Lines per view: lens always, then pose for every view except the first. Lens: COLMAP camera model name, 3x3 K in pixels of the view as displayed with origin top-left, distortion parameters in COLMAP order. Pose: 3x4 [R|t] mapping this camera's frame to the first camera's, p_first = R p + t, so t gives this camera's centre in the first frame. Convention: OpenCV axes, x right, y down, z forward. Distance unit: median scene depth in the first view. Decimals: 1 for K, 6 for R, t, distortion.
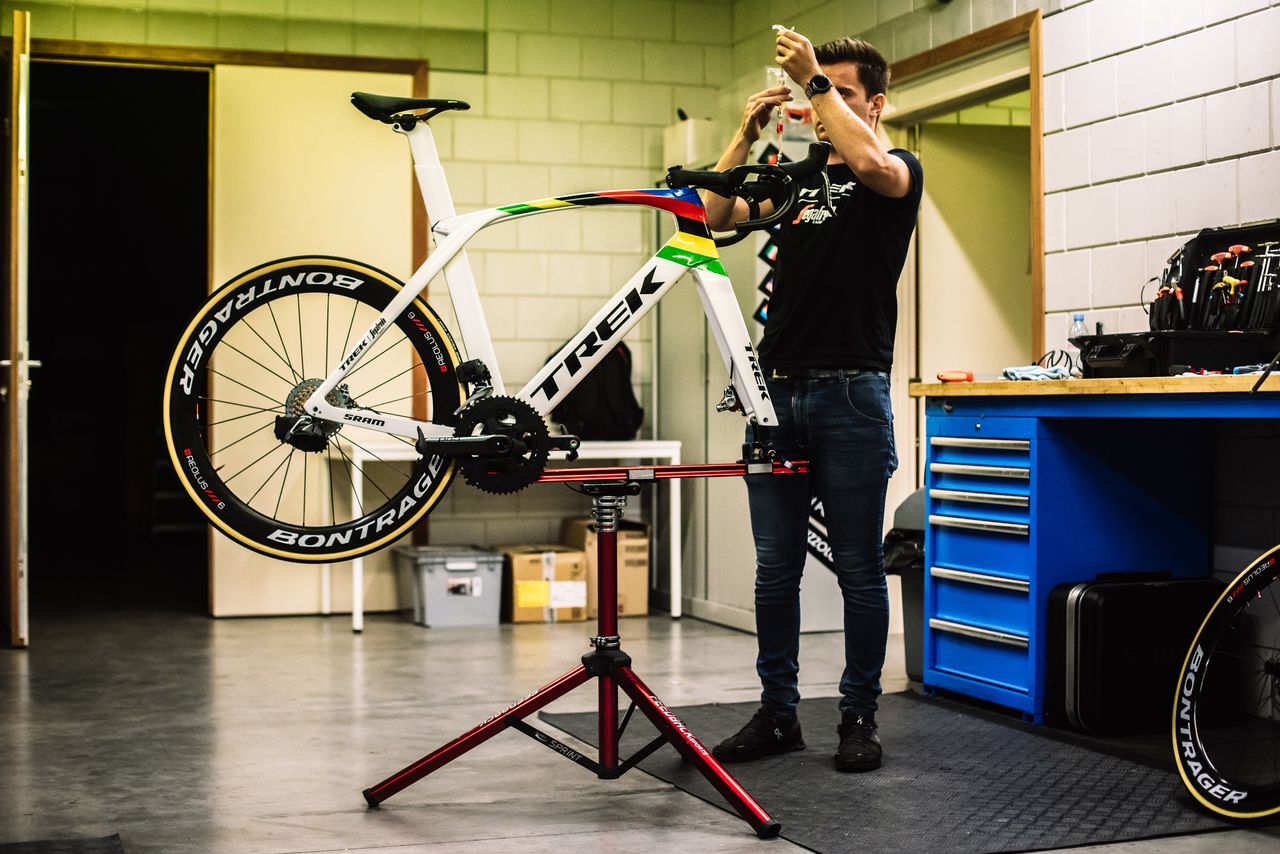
lens RADIAL K [[1885.5, 0, 640.0], [0, 1885.5, 427.0], [0, 0, 1]] dist [-0.128072, -0.029537]
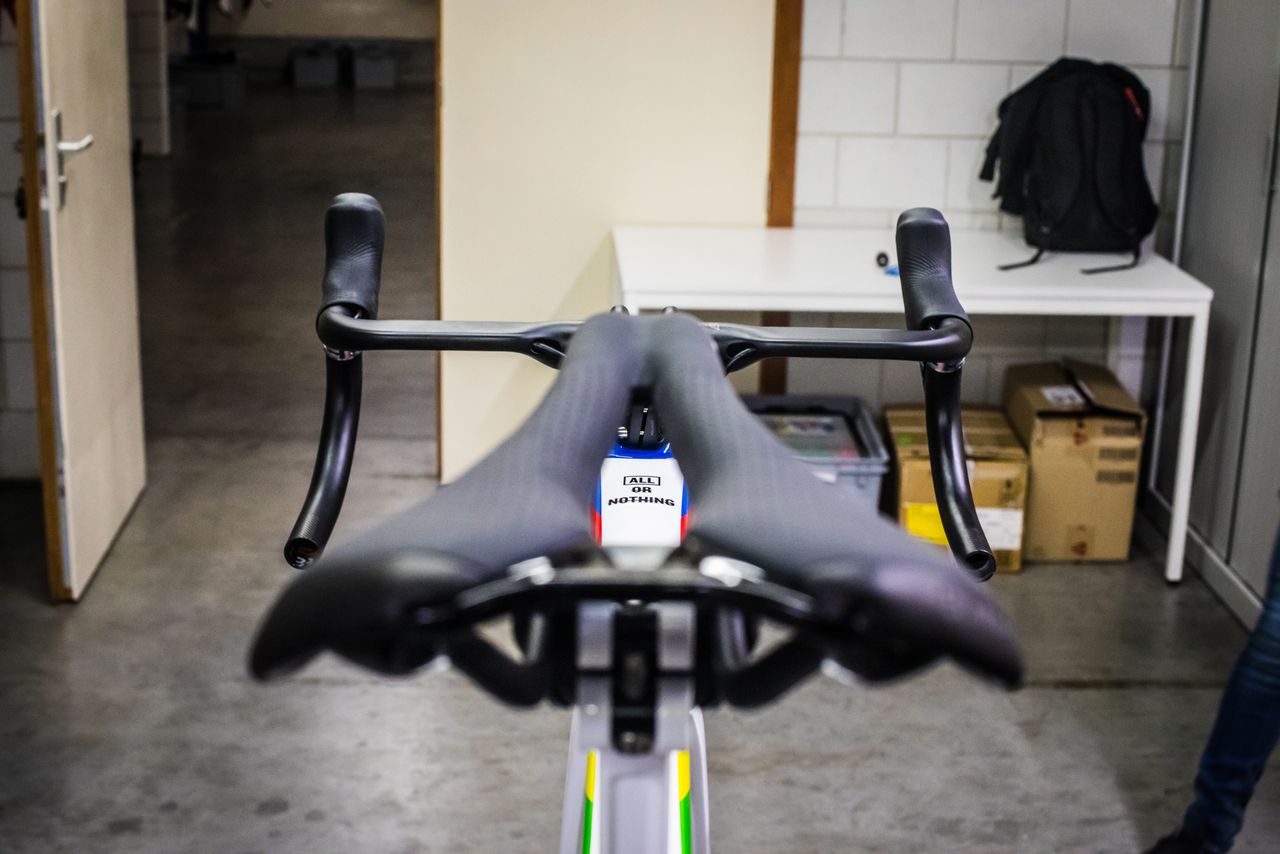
lens RADIAL K [[1885.5, 0, 640.0], [0, 1885.5, 427.0], [0, 0, 1]] dist [-0.128072, -0.029537]
pose [[0.955313, 0.109918, -0.274401, 0.014443], [-0.030324, 0.959837, 0.278915, -0.101485], [0.294038, -0.258130, 0.920277, 0.420592]]
